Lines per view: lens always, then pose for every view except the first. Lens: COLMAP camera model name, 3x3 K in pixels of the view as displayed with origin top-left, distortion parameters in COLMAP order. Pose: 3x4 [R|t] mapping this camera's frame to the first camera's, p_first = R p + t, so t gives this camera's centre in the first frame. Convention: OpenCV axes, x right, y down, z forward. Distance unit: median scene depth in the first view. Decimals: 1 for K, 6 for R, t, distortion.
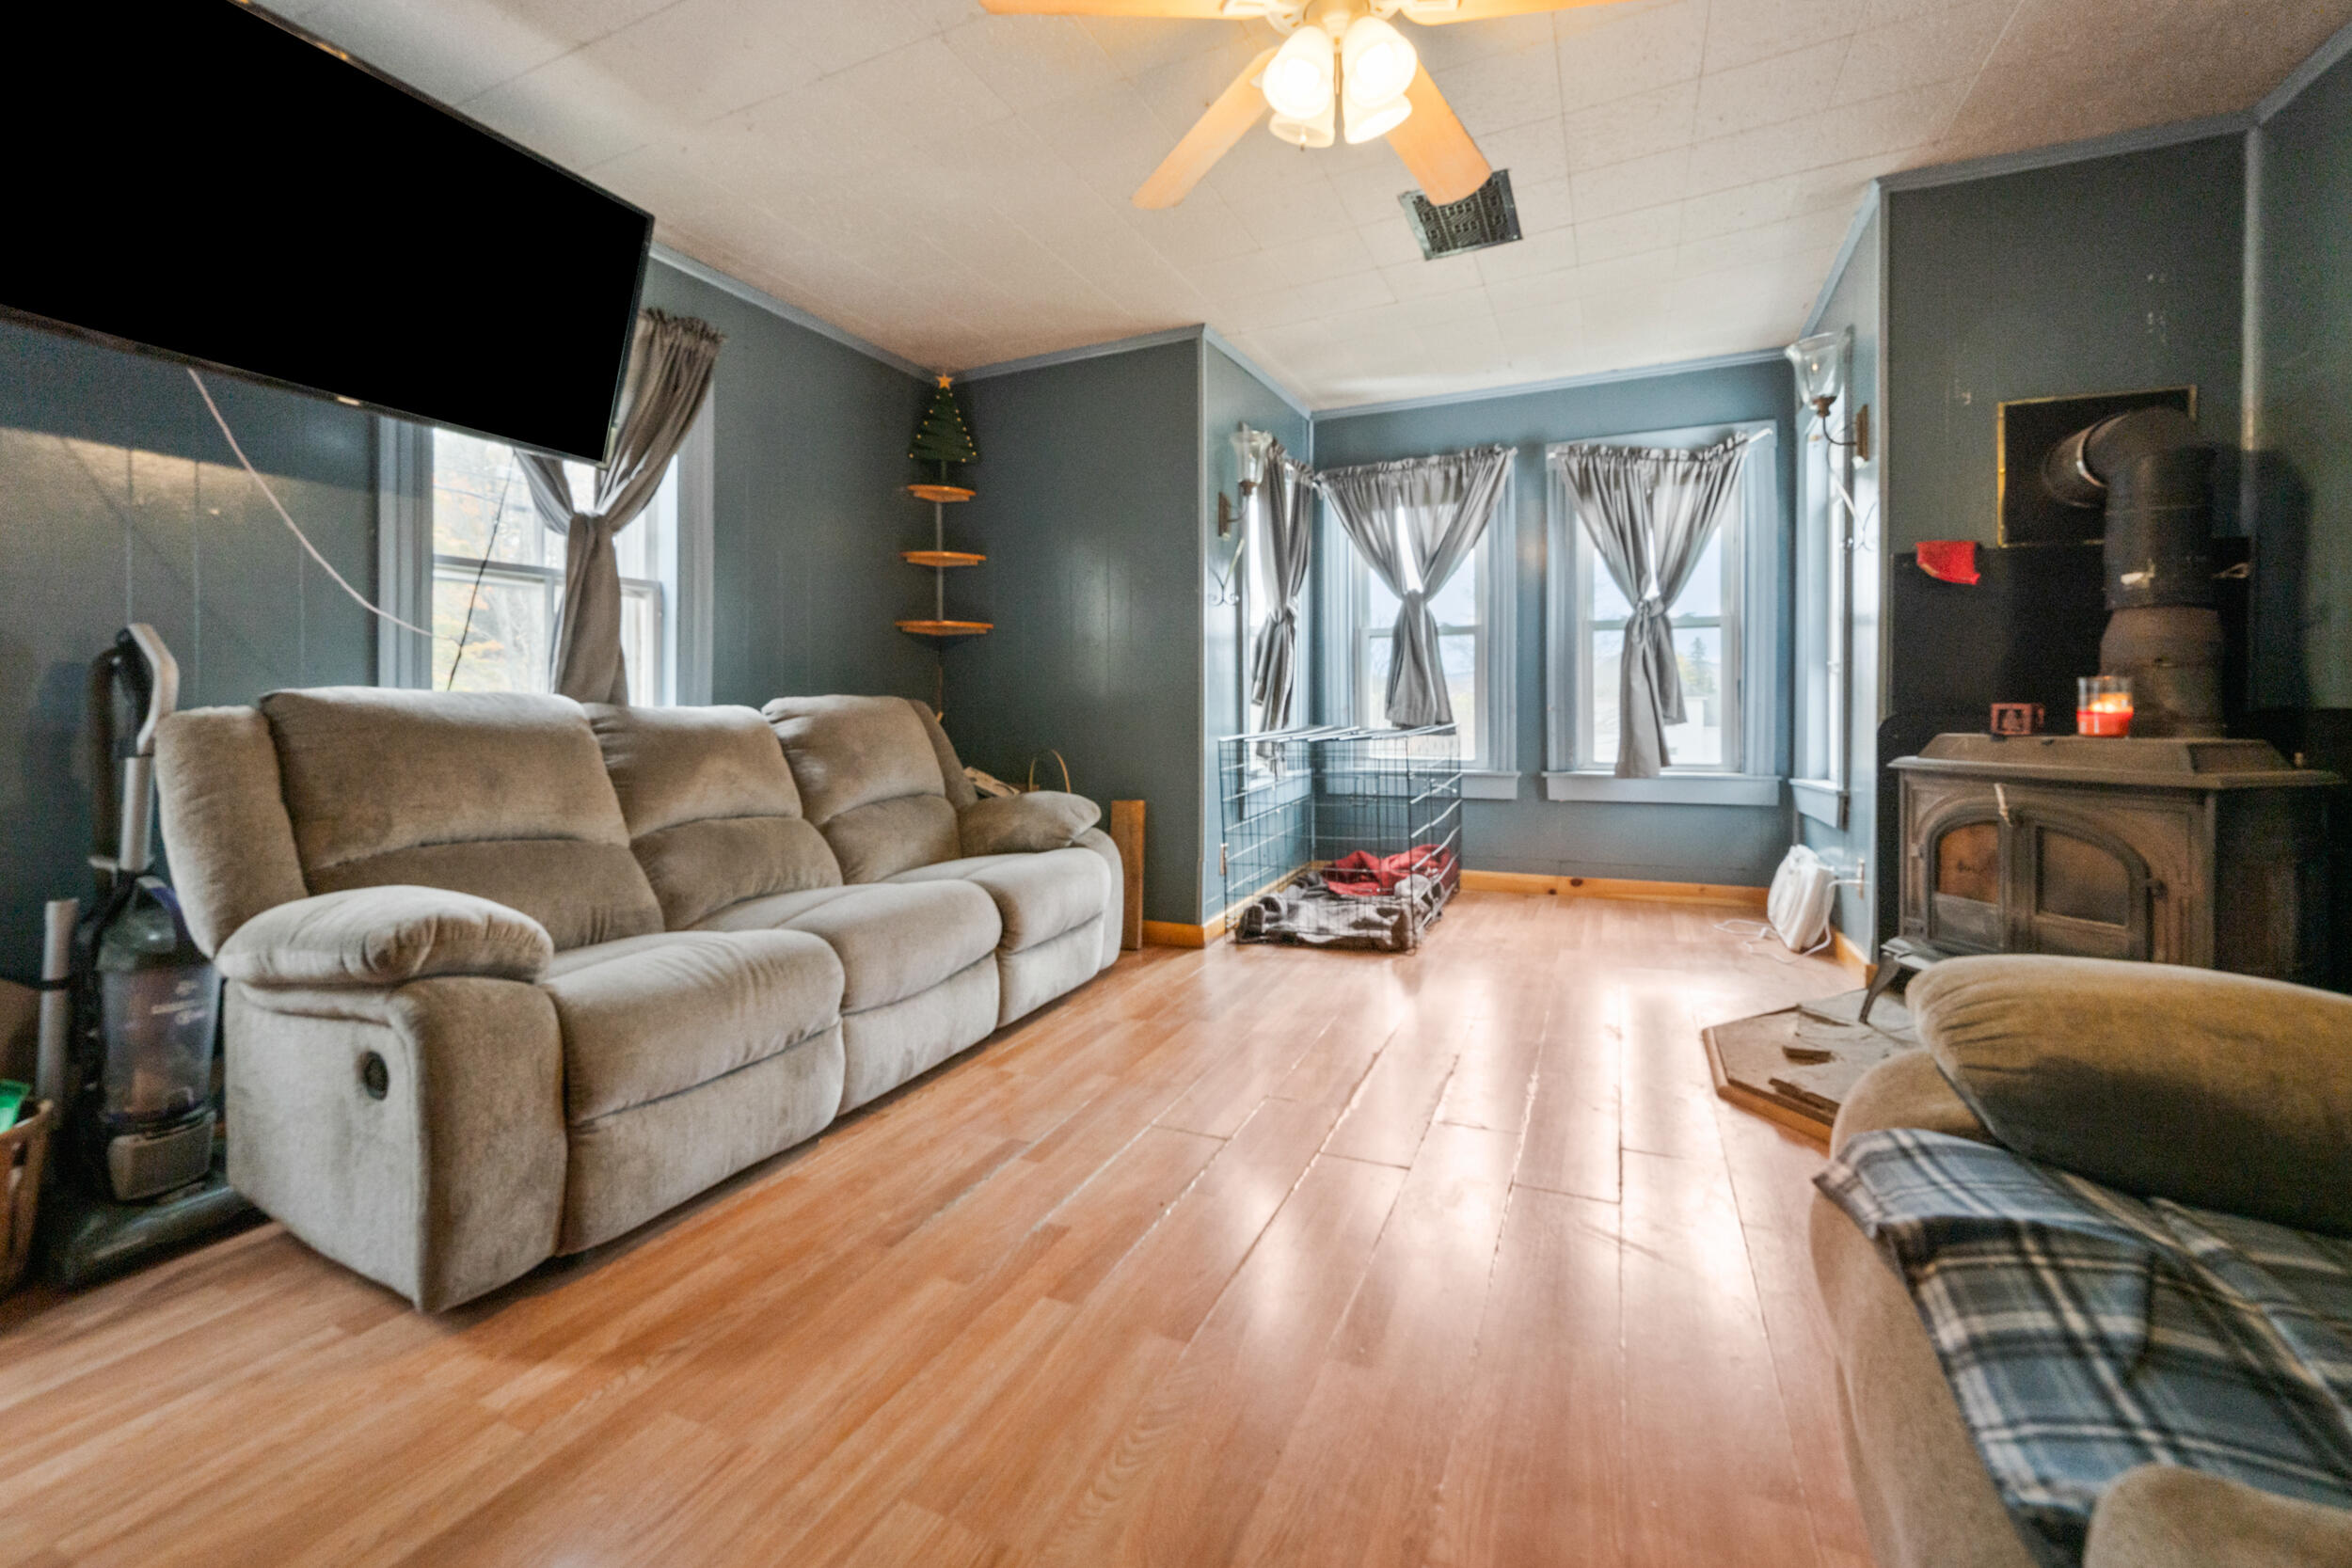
lens RADIAL K [[926.0, 0, 1176.1], [0, 926.0, 697.7], [0, 0, 1]] dist [-0.000323, 0.000413]
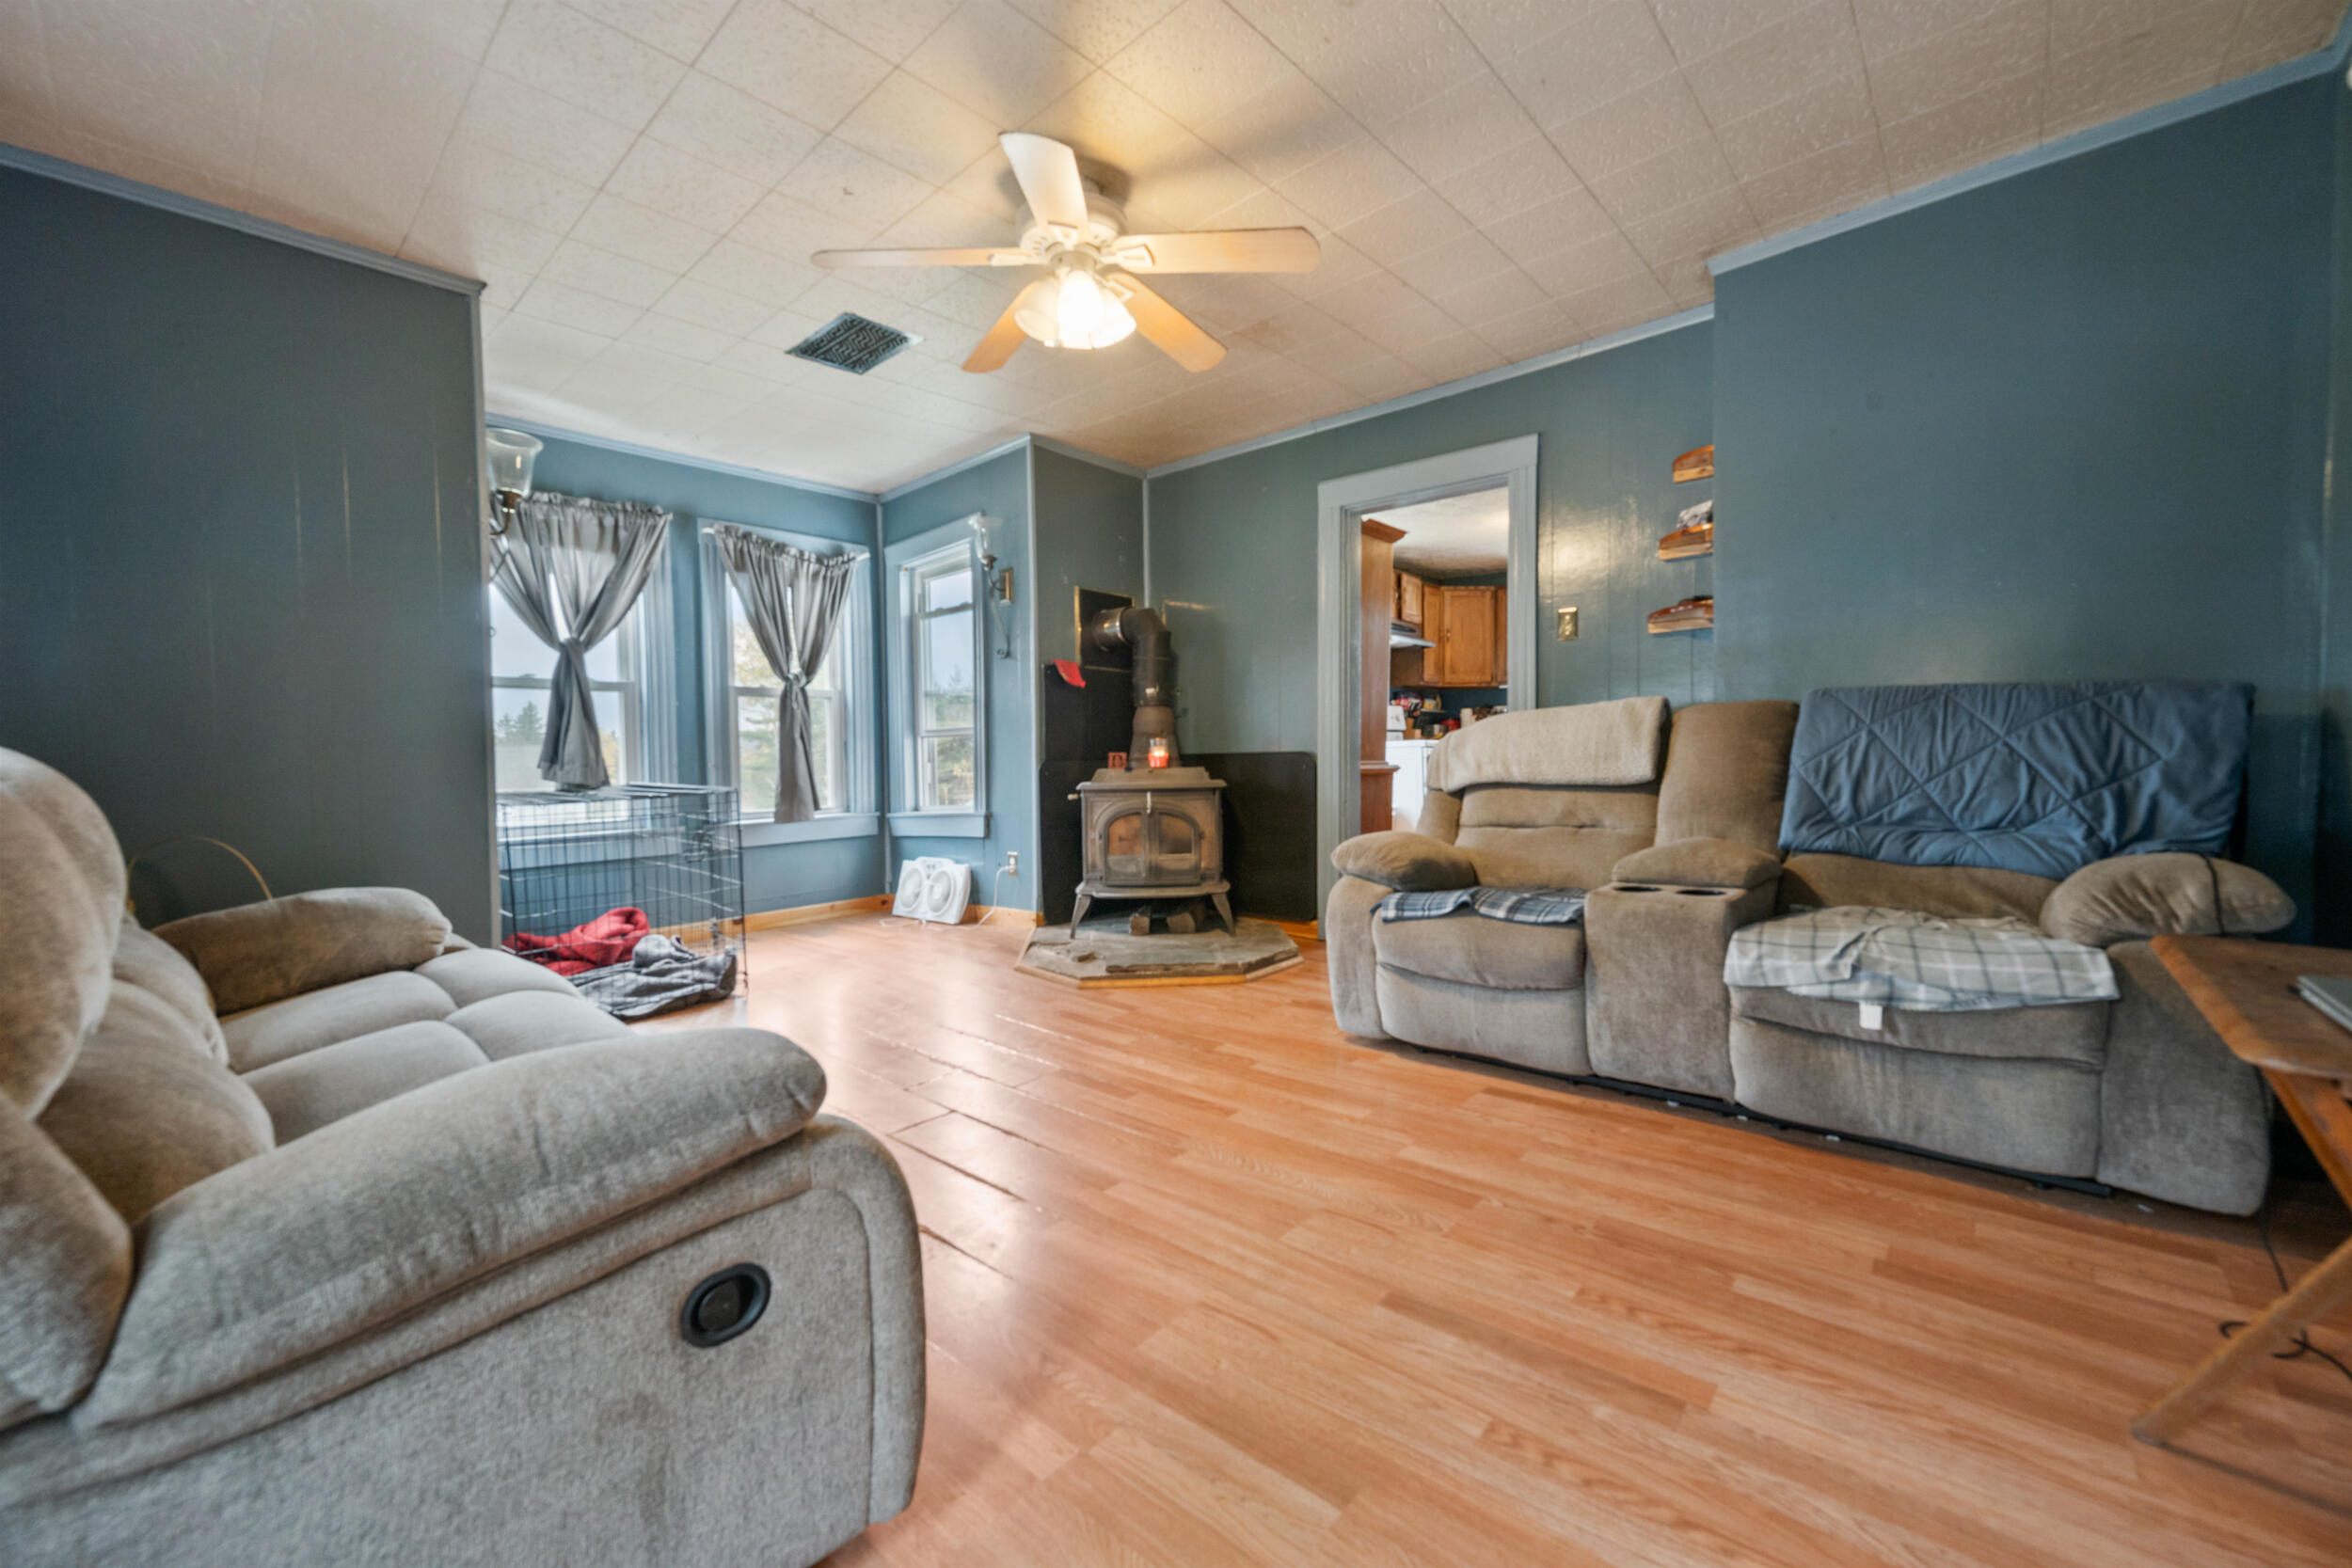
lens RADIAL K [[926.0, 0, 1143.1], [0, 926.0, 782.5], [0, 0, 1]] dist [-0.000323, 0.000413]
pose [[0.329496, -0.028332, 0.943732, -0.484596], [0.013363, 0.999589, 0.025343, 0.011185], [-0.944062, 0.004261, 0.329739, 0.182249]]
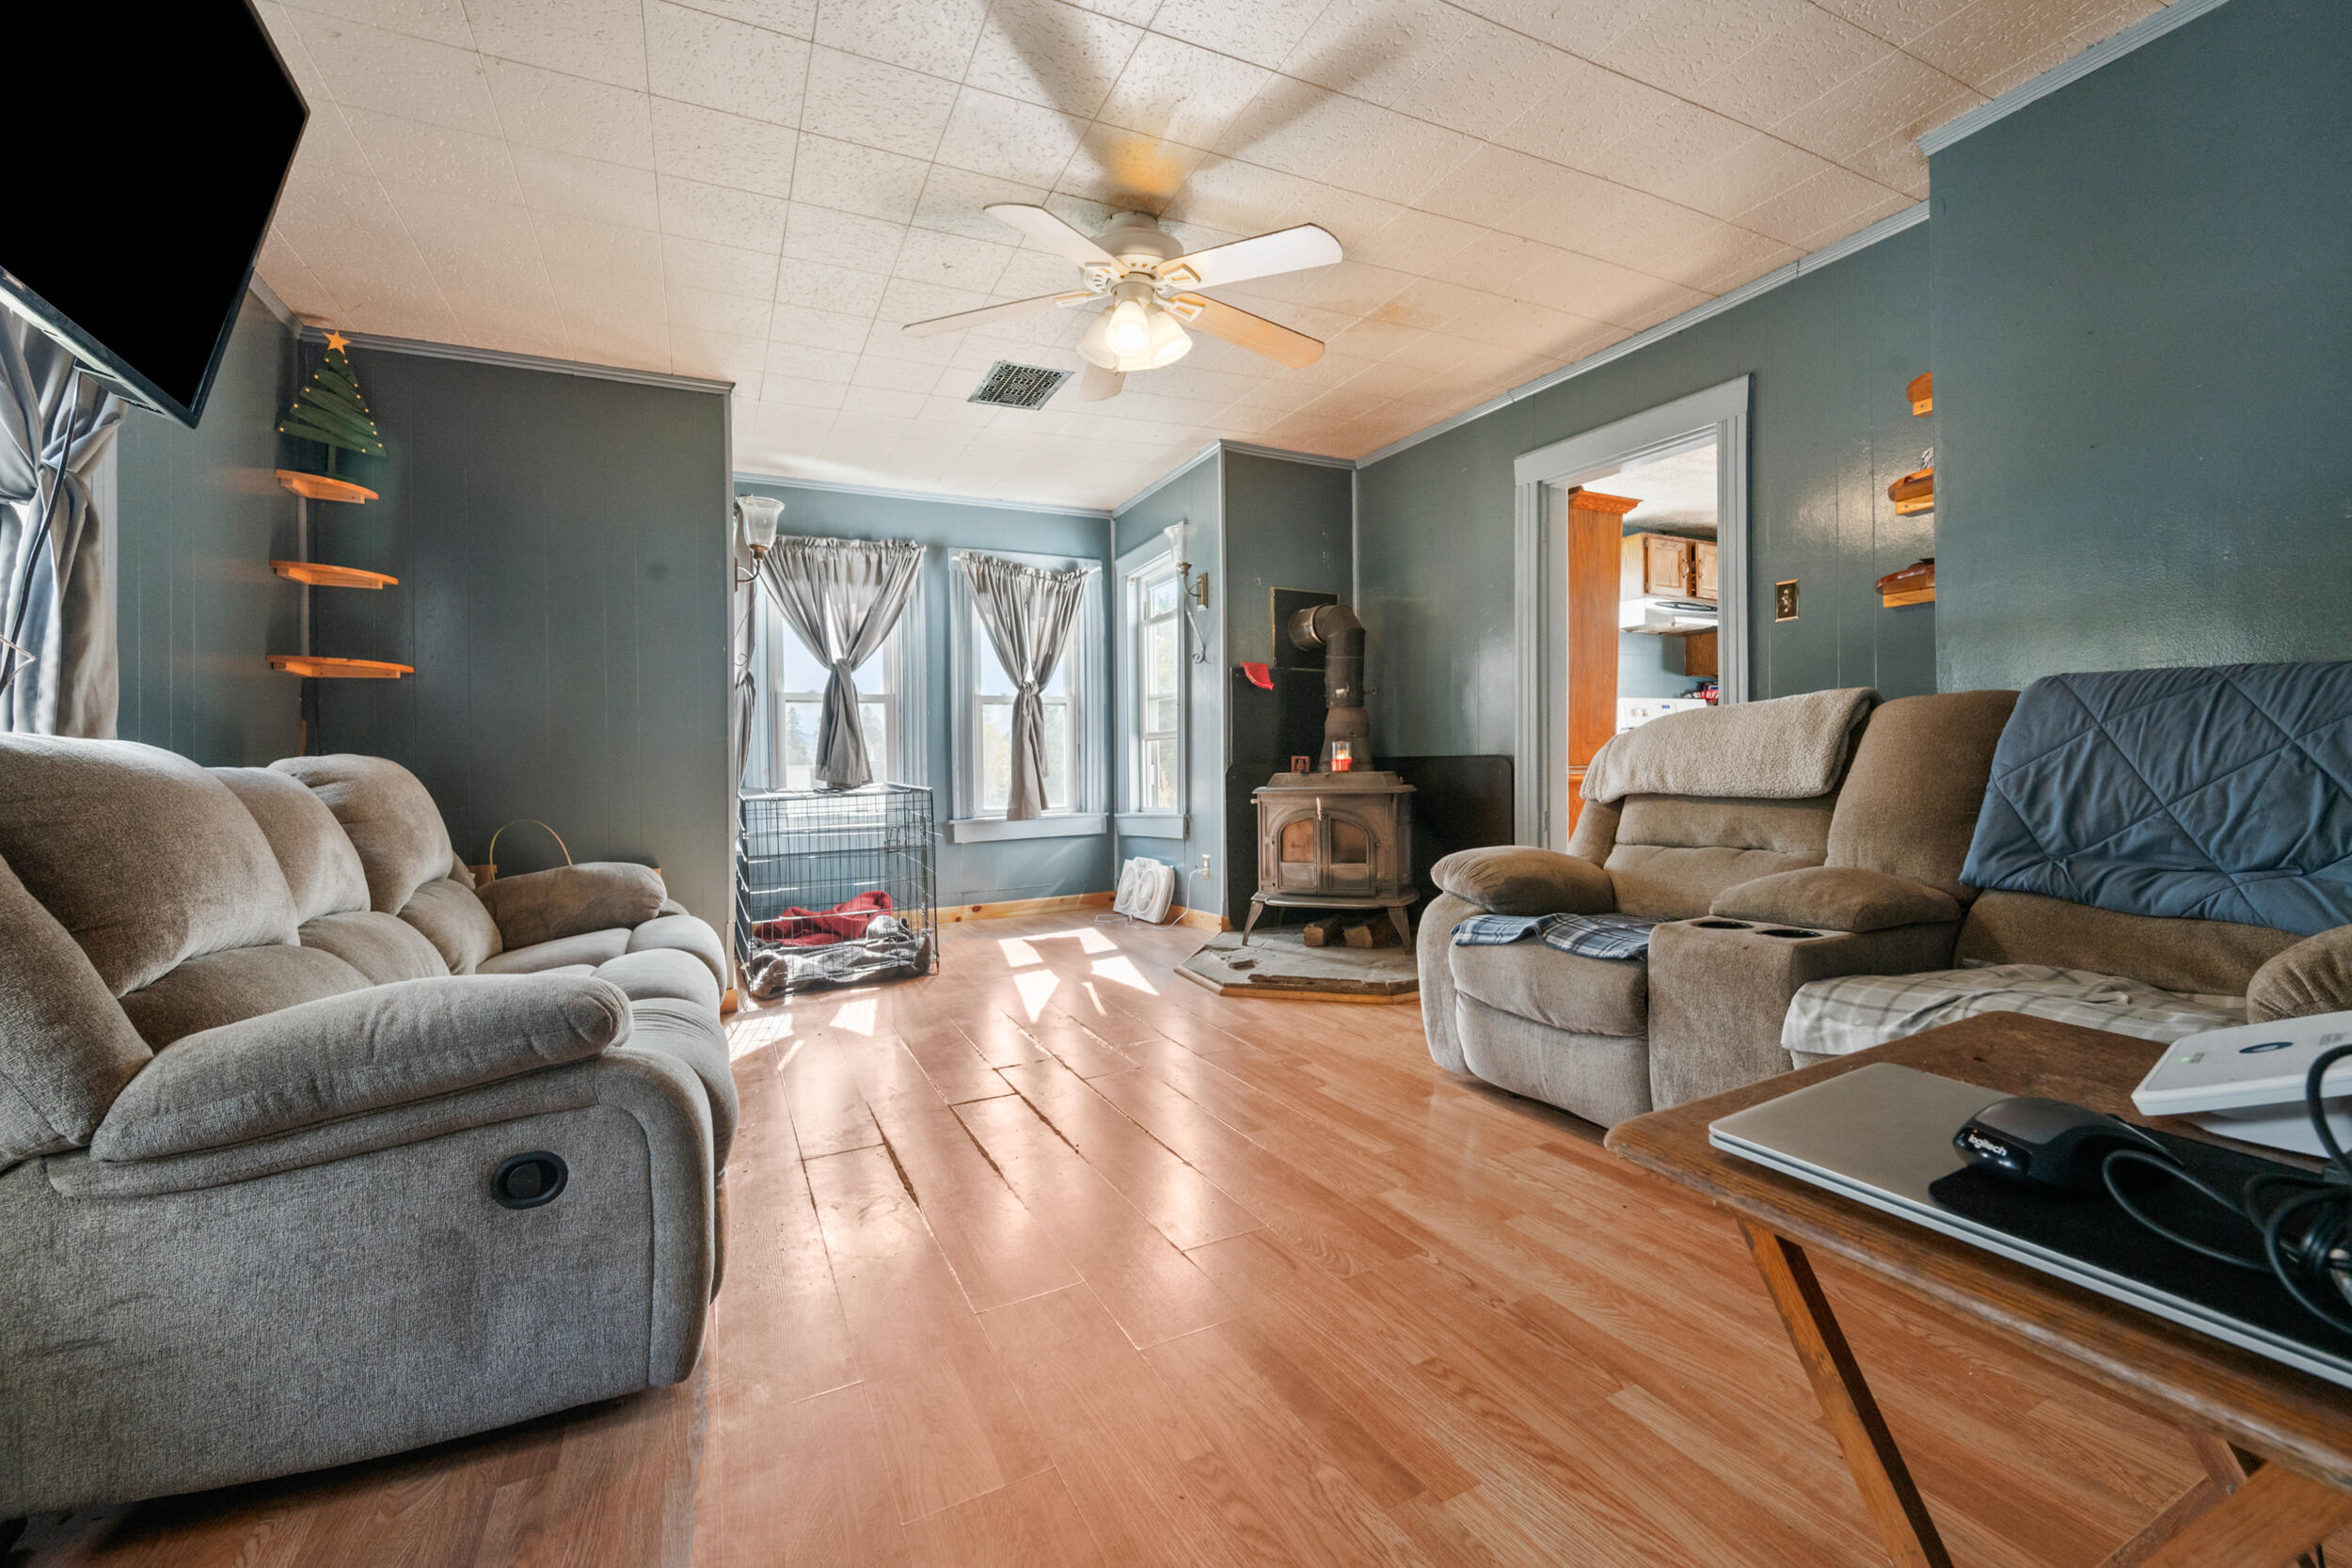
lens RADIAL K [[964.3, 0, 1150.5], [0, 964.3, 756.1], [0, 0, 1]] dist [-0.001241, -0.000118]
pose [[0.650828, -0.002190, 0.759222, -0.413733], [0.011678, 0.999906, -0.007127, 0.009217], [-0.759136, 0.013505, 0.650792, -0.010268]]
